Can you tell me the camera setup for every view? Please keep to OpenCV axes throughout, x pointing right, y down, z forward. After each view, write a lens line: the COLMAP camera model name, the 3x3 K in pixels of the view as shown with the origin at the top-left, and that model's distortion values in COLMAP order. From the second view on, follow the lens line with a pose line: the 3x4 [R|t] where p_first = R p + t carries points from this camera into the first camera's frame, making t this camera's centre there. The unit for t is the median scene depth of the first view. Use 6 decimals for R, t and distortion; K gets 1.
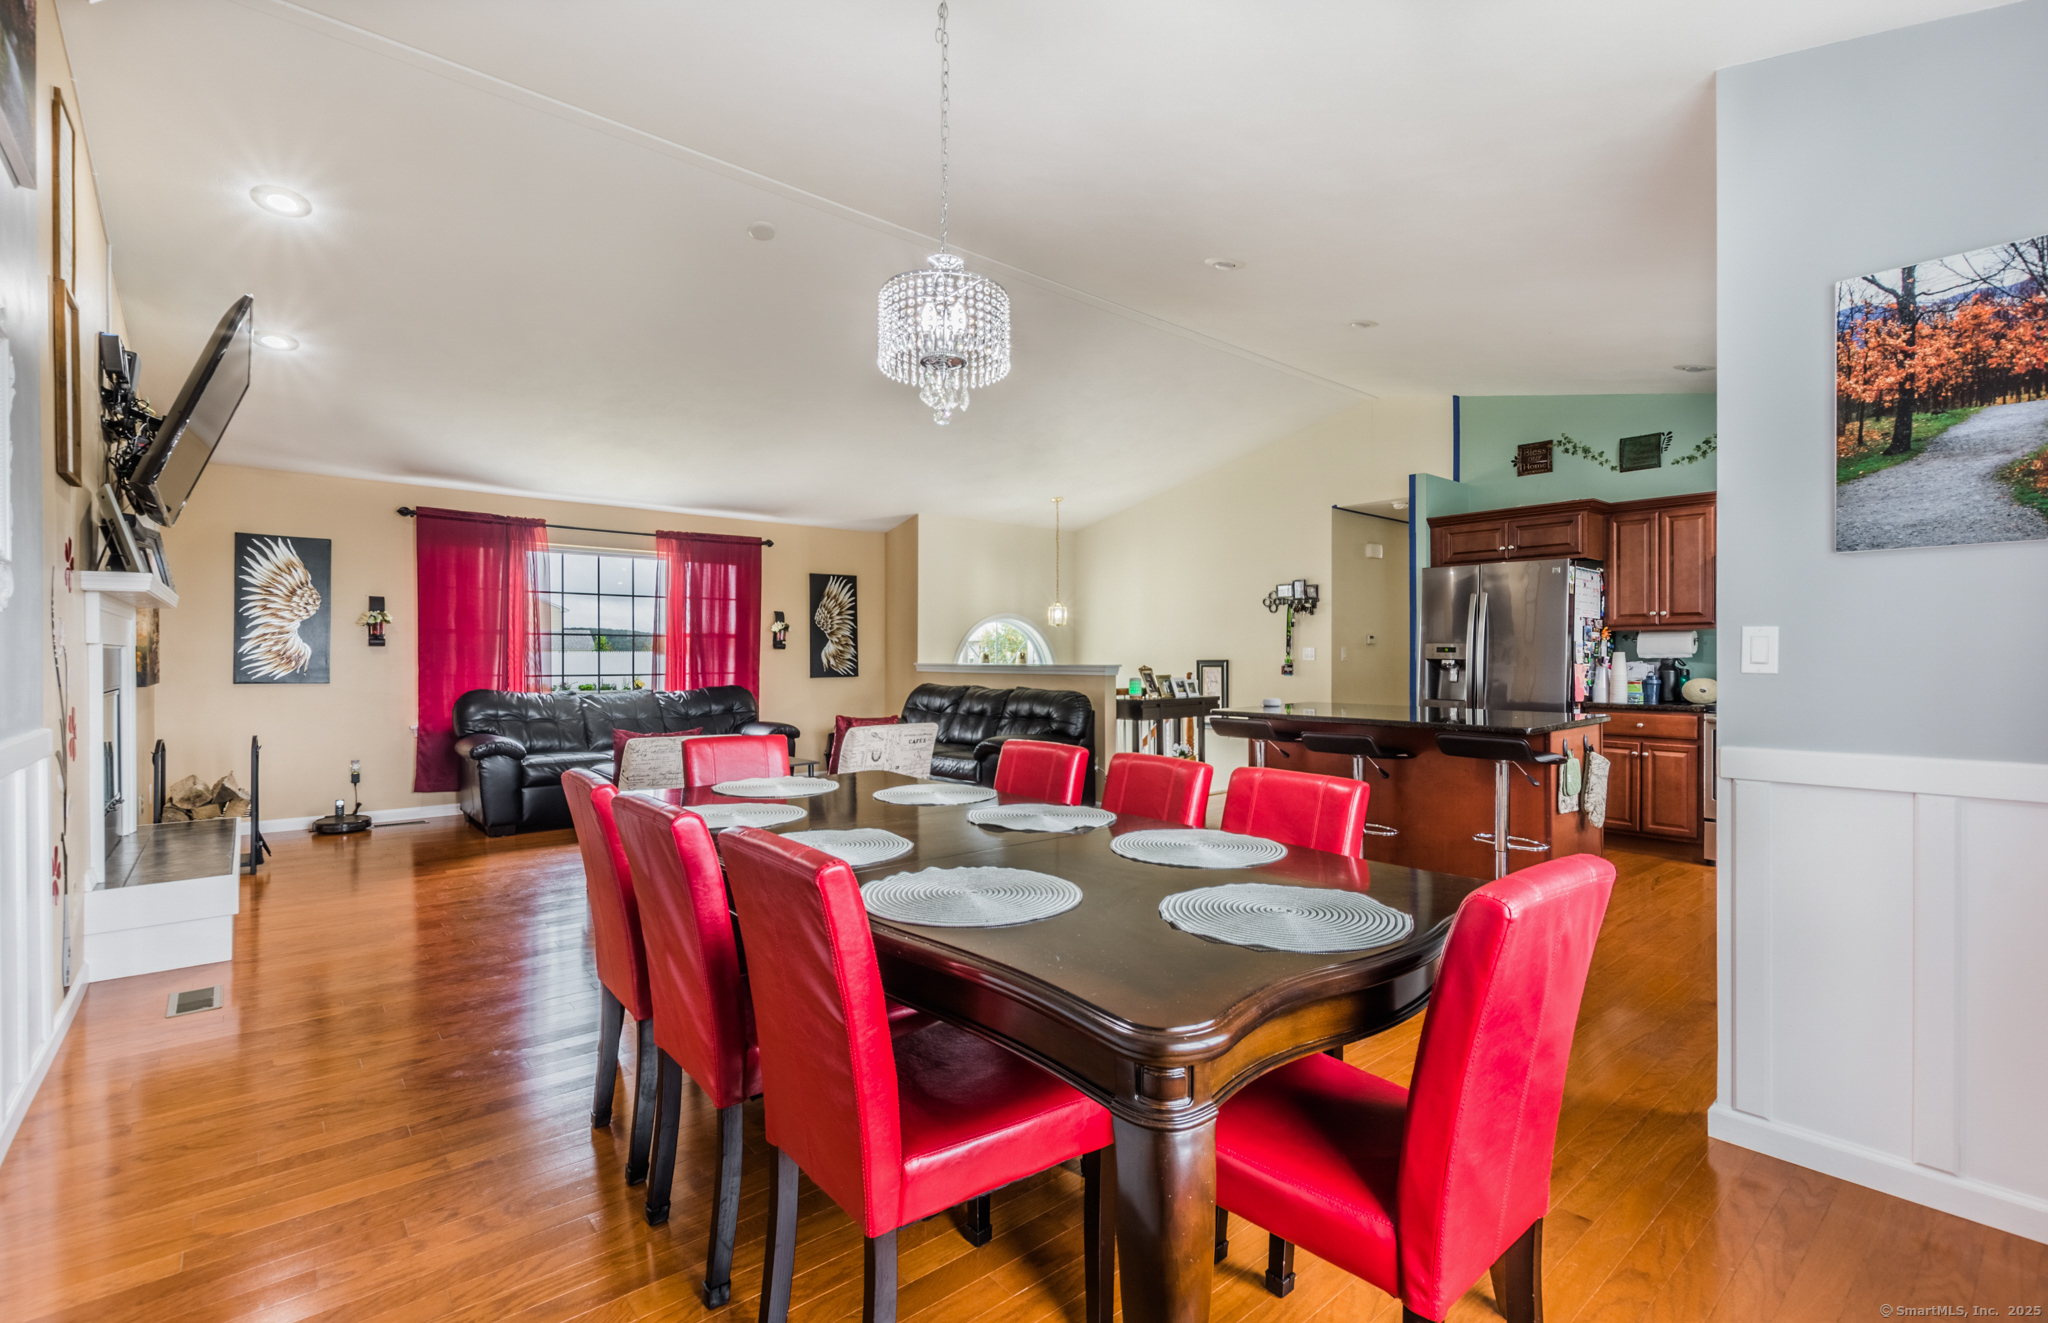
lens RADIAL K [[884.1, 0, 969.7], [0, 884.1, 657.0], [0, 0, 1]] dist [-0.001970, -0.000130]
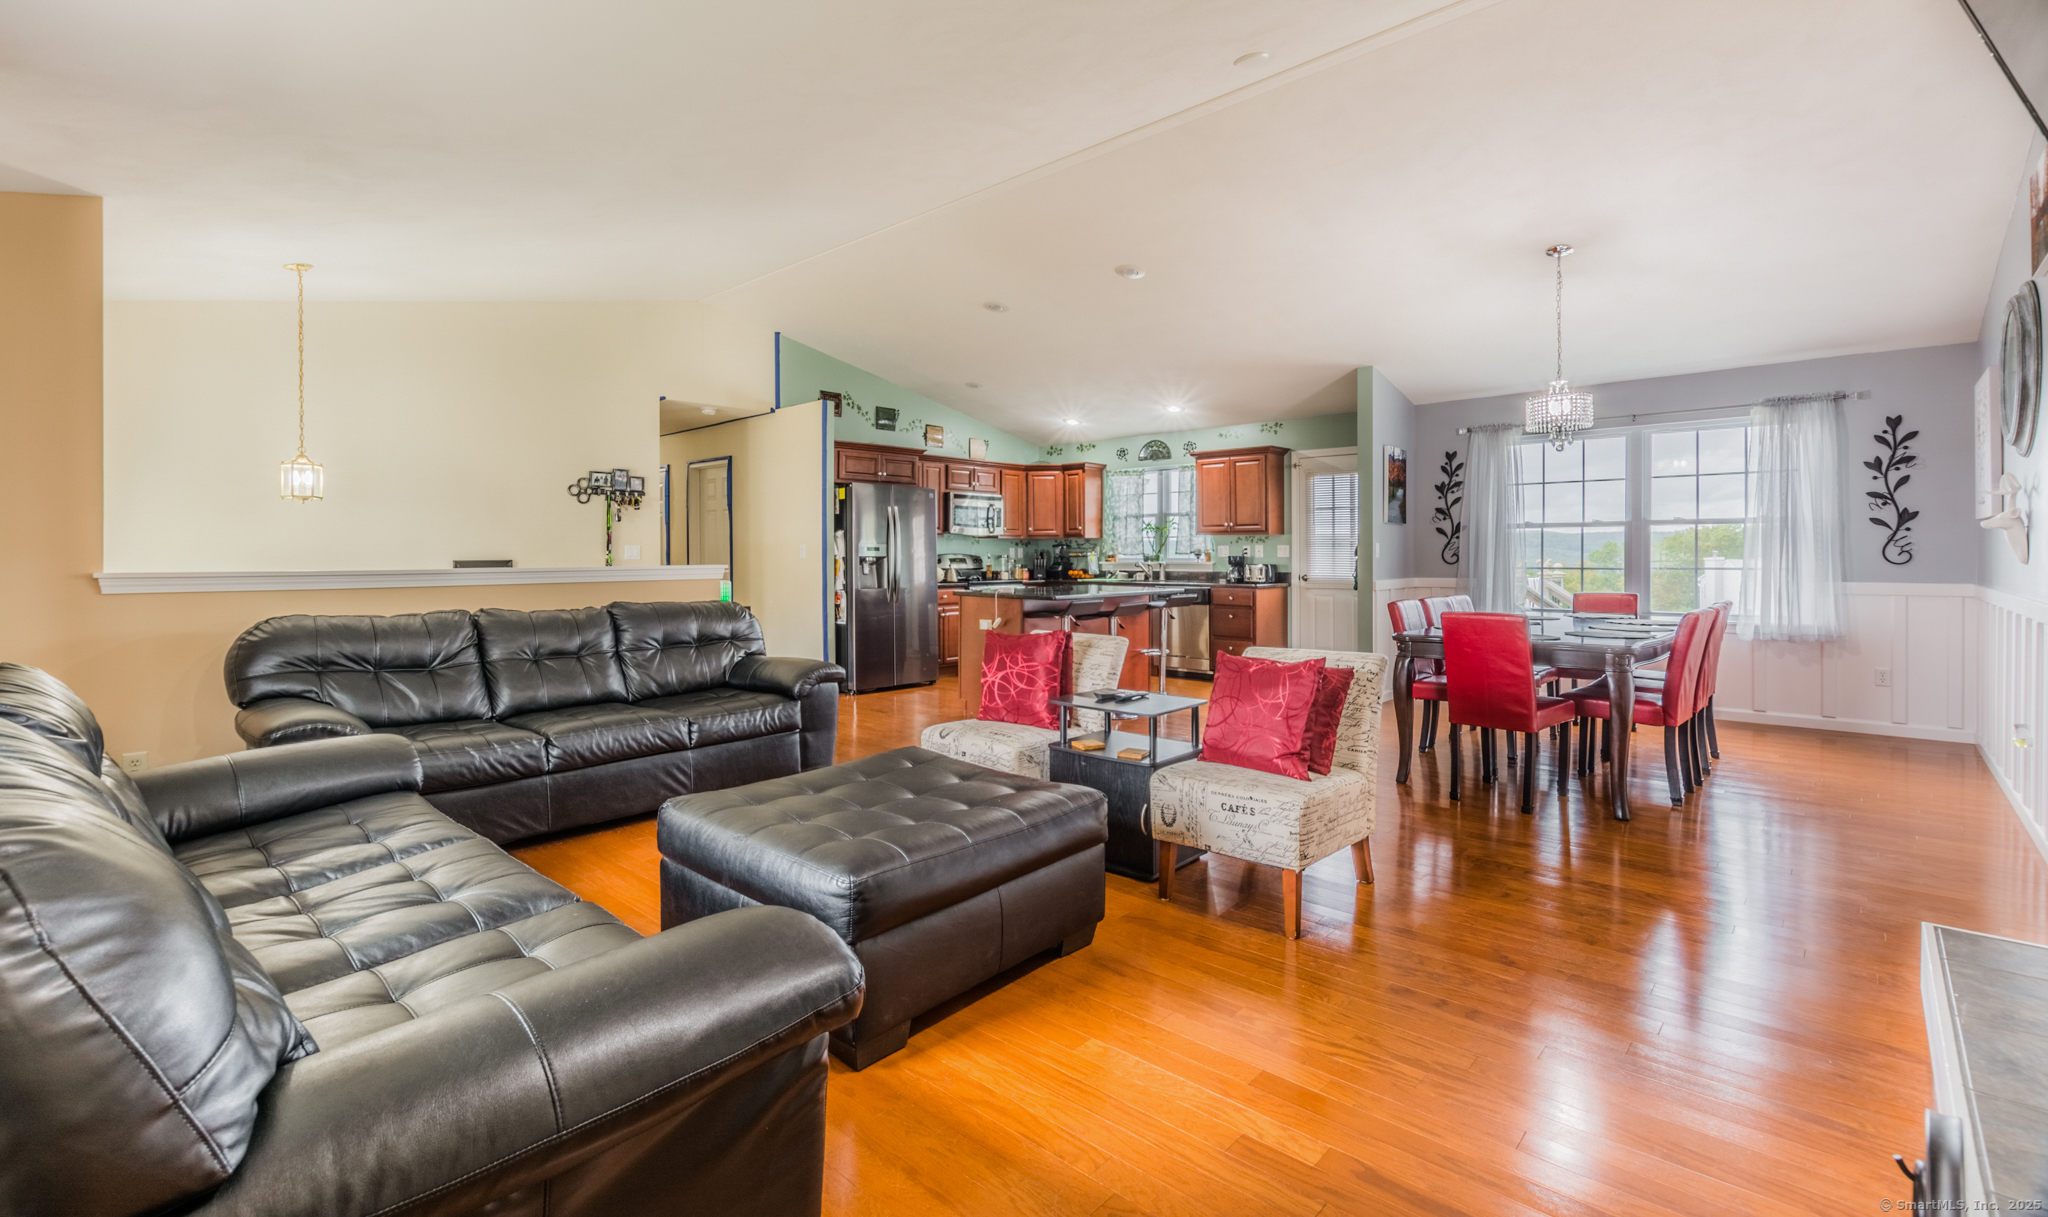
lens RADIAL K [[919.7, 0, 1024.1], [0, 919.7, 549.0], [0, 0, 1]] dist [0.002630, -0.000738]
pose [[-0.144696, 0.004534, 0.989466, -0.840839], [0.006278, 0.999974, -0.003665, -0.000917], [-0.989456, 0.005681, -0.144721, 1.011882]]
